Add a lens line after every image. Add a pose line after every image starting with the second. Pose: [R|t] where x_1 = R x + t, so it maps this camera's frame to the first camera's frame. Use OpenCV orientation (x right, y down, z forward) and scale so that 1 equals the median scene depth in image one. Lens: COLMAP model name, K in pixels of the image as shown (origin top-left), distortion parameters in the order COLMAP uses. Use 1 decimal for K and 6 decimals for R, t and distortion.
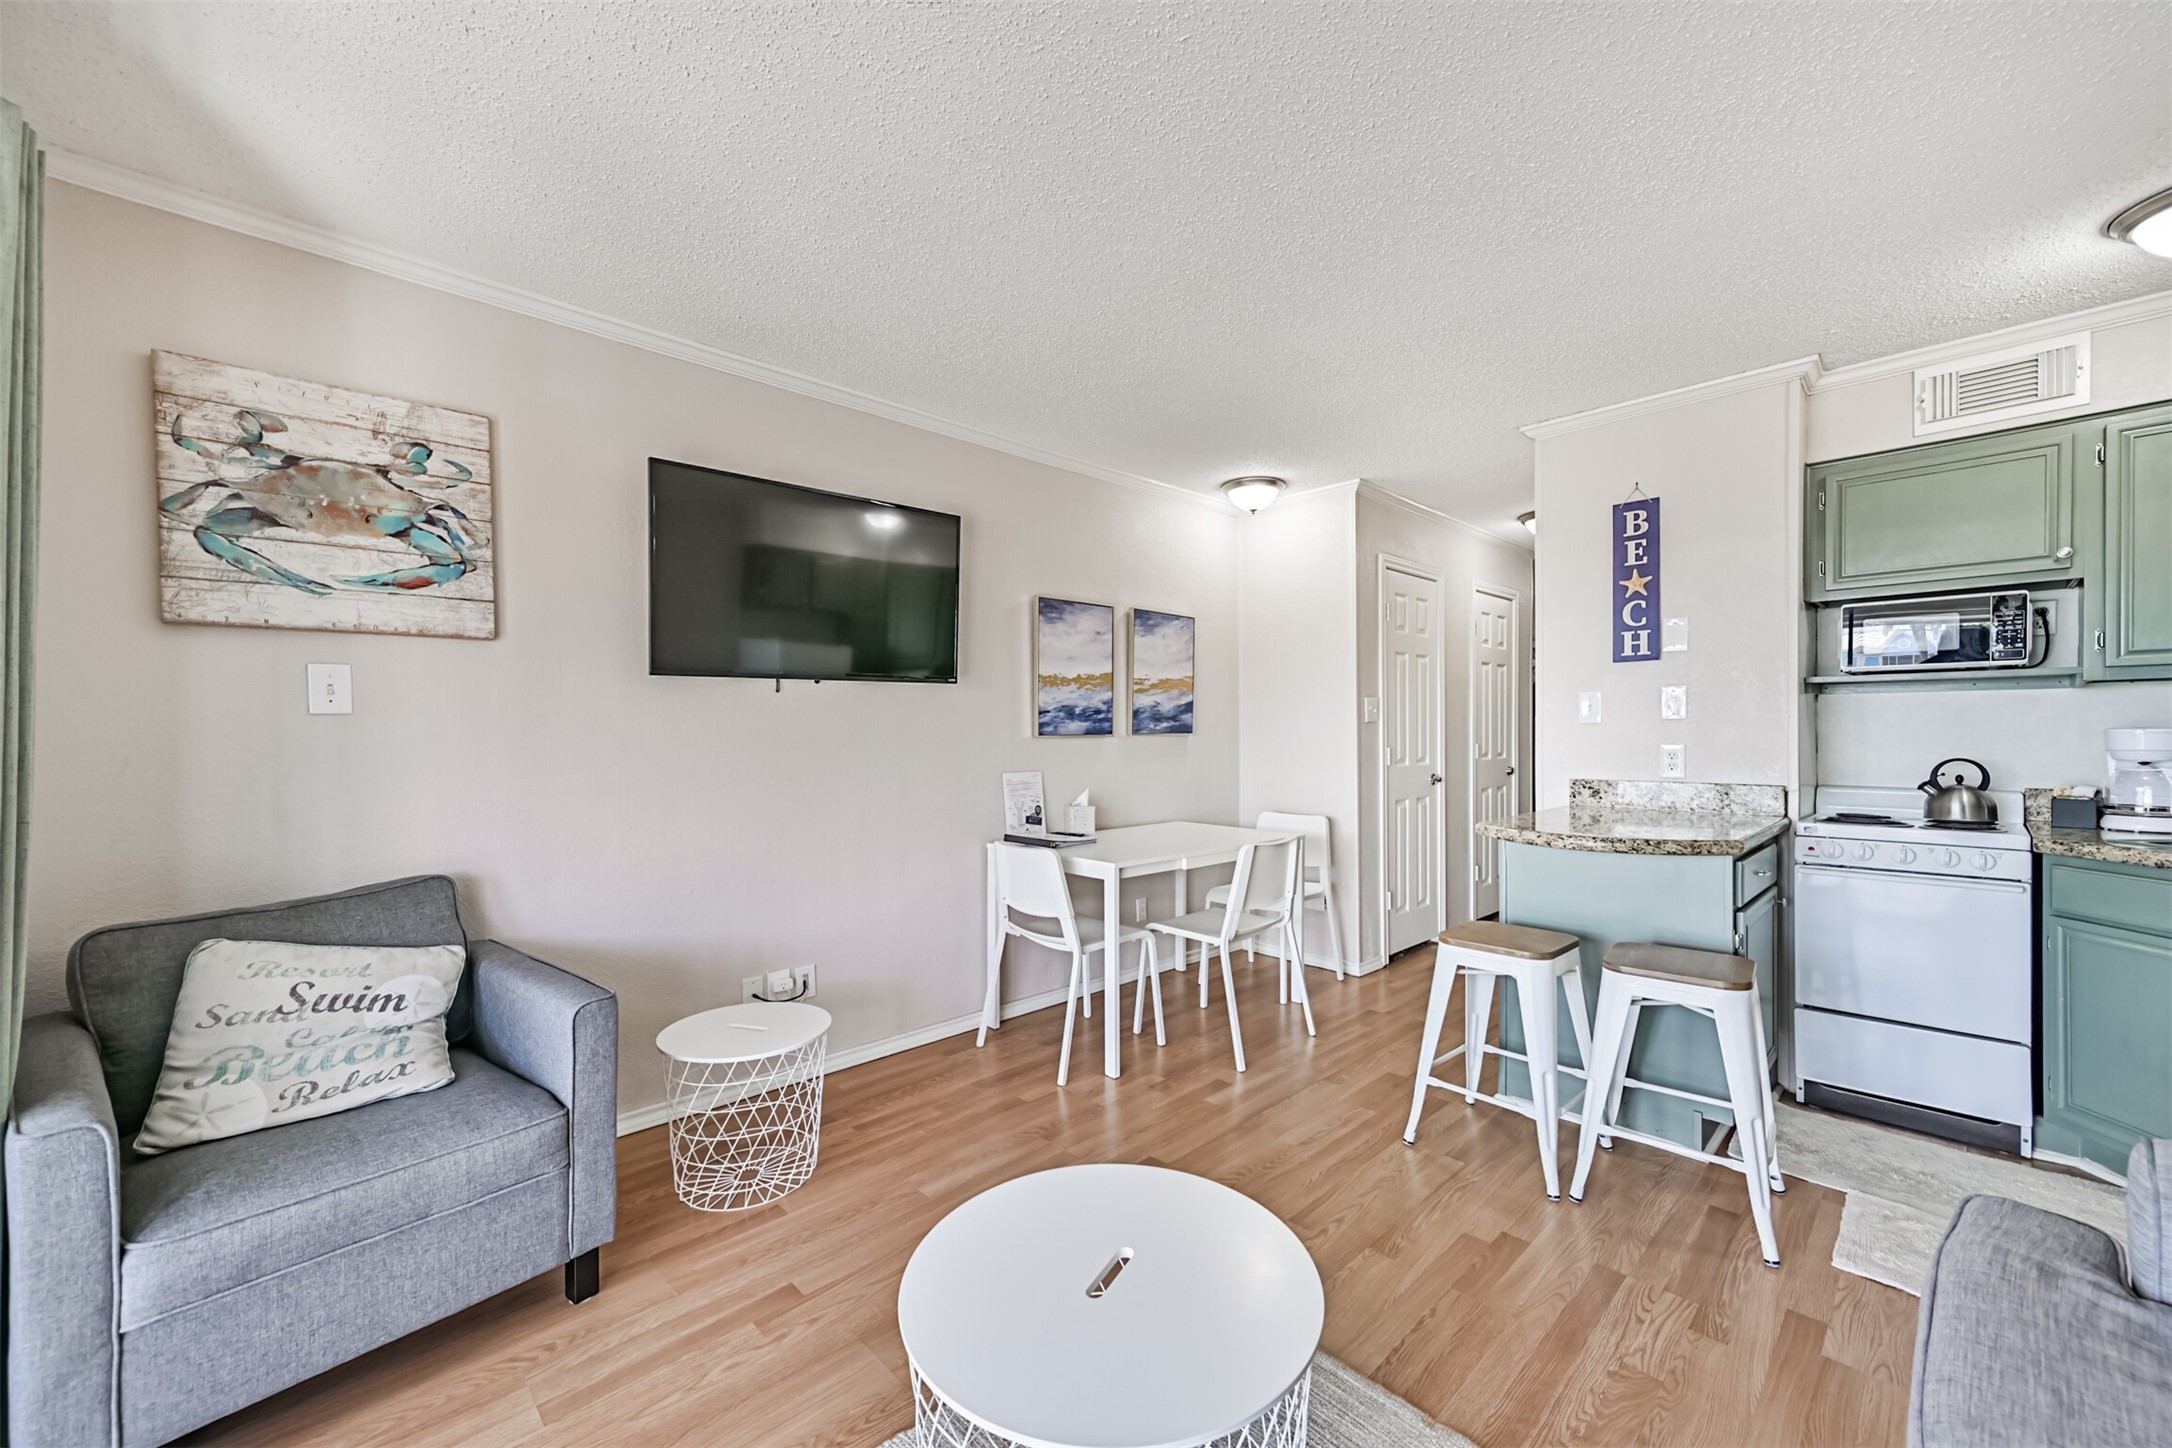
lens RADIAL K [[850.9, 0, 1092.7], [0, 850.9, 729.7], [0, 0, 1]] dist [0.011761, 0.000080]
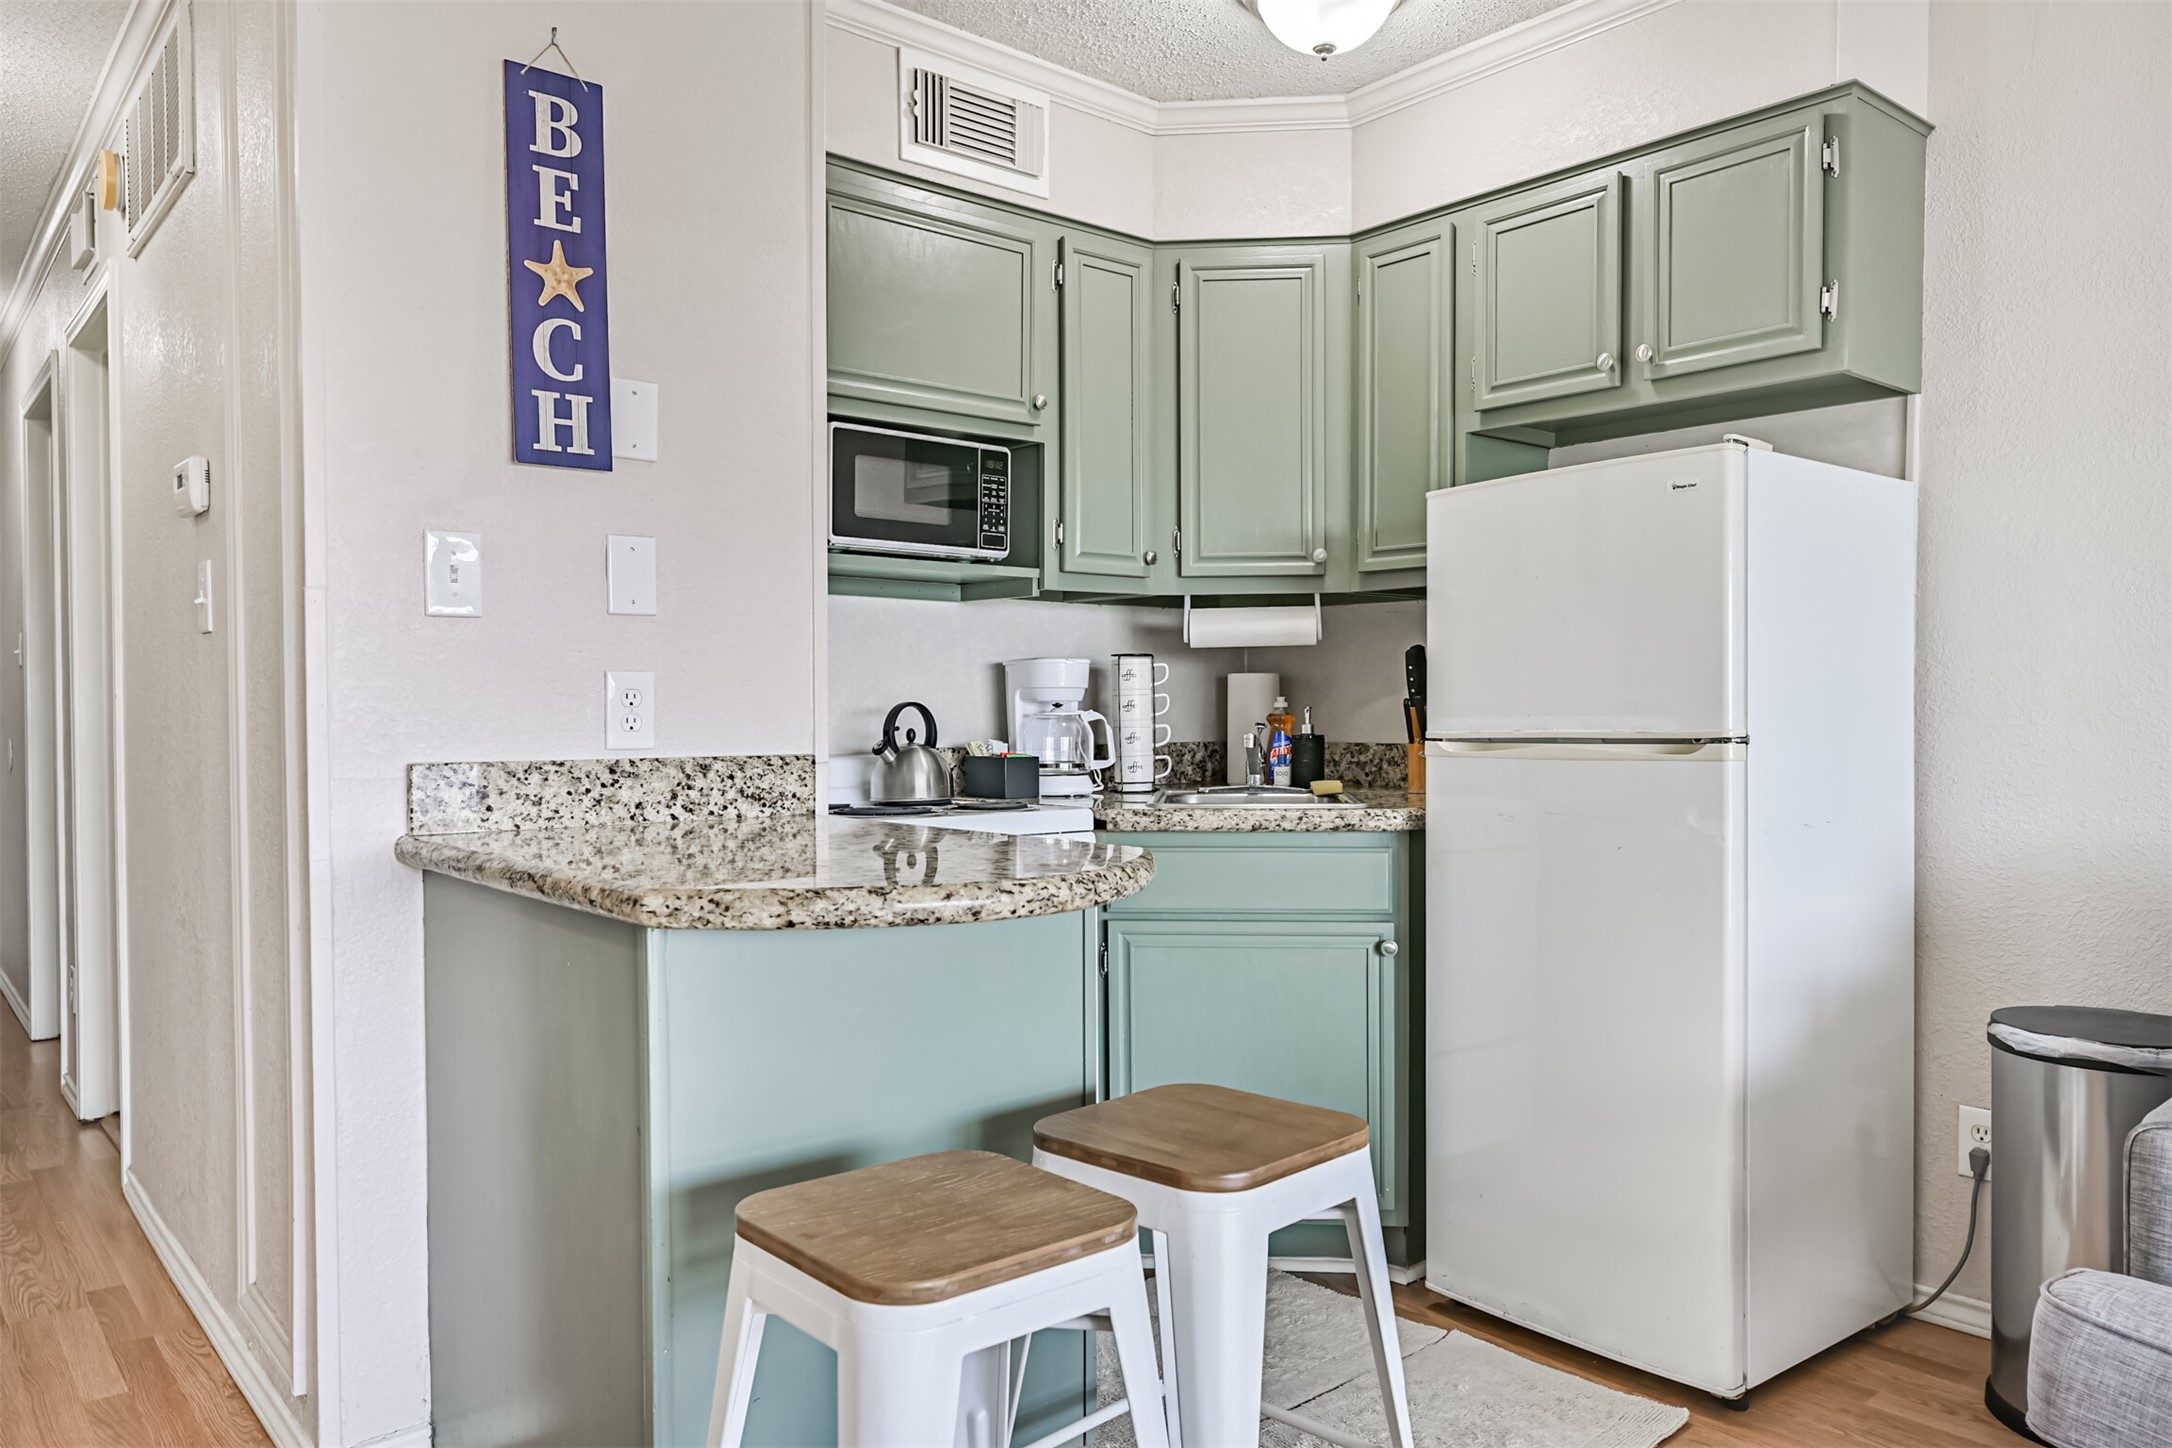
lens RADIAL K [[1486.2, 0, 1086.0], [0, 1486.2, 724.0], [0, 0, 1]] dist [0.000171, 0.000750]
pose [[0.067150, -0.004838, 0.997731, -0.052932], [0.004950, 0.999978, 0.004516, 0.039613], [-0.997731, 0.004636, 0.067173, 0.703216]]
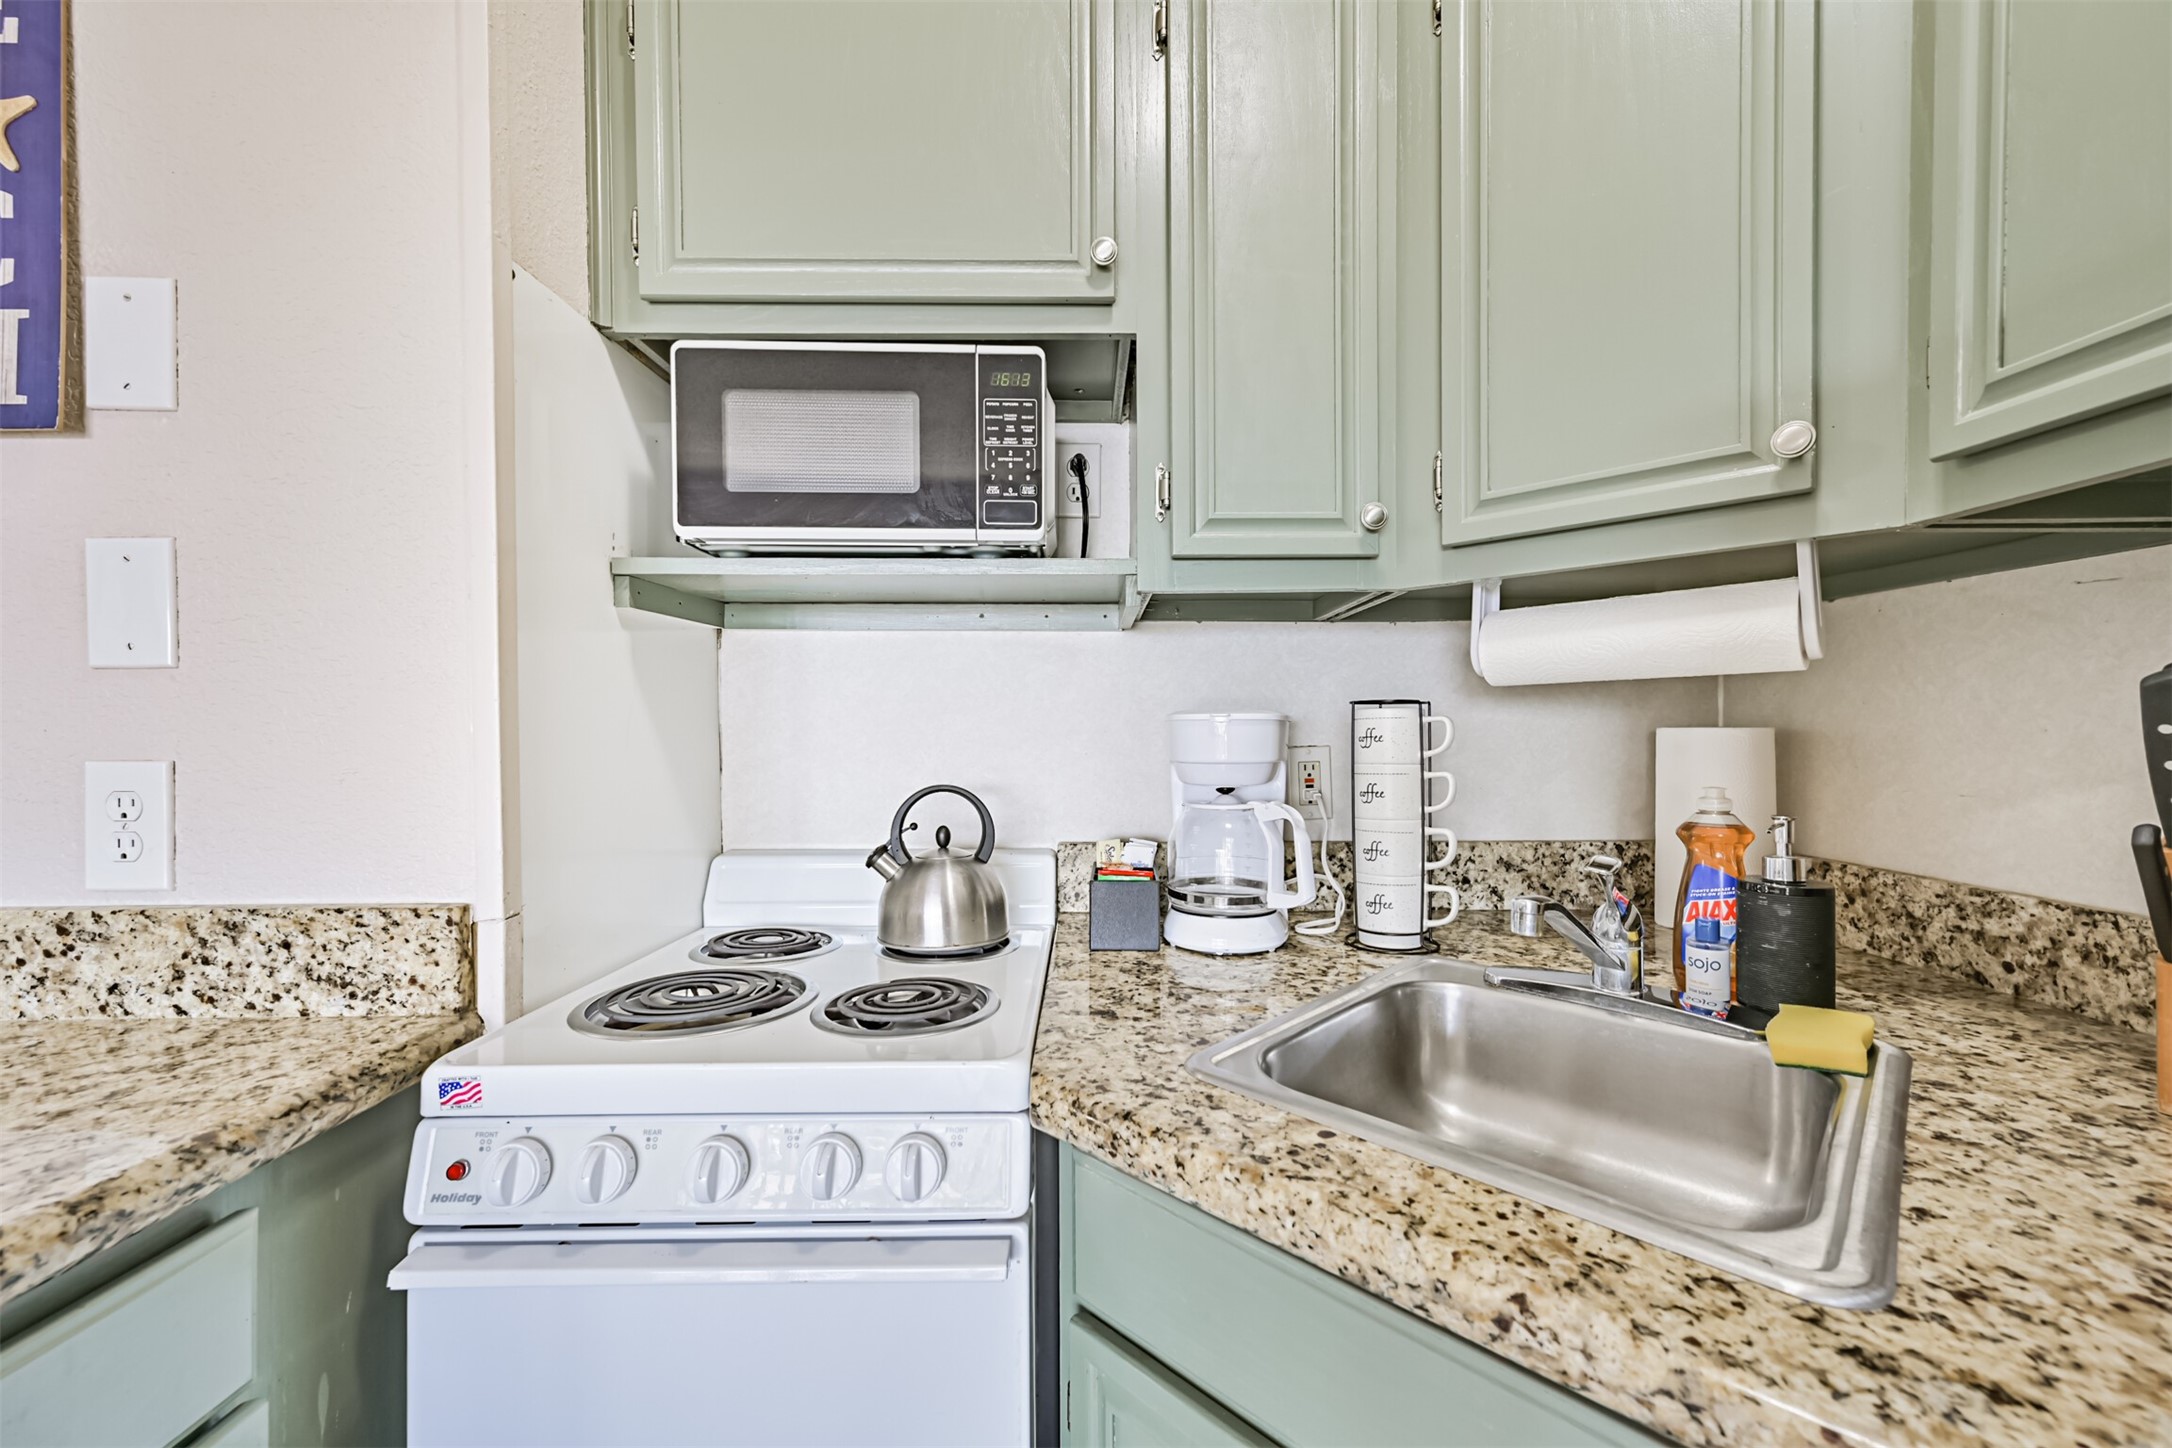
lens RADIAL K [[842.9, 0, 1093.6], [0, 842.9, 731.2], [0, 0, 1]] dist [0.007432, -0.000069]
pose [[0.686324, 0.000989, 0.727295, 0.673288], [0.001549, 0.999995, -0.002822, 0.008026], [-0.727294, 0.003063, 0.686319, 0.593909]]
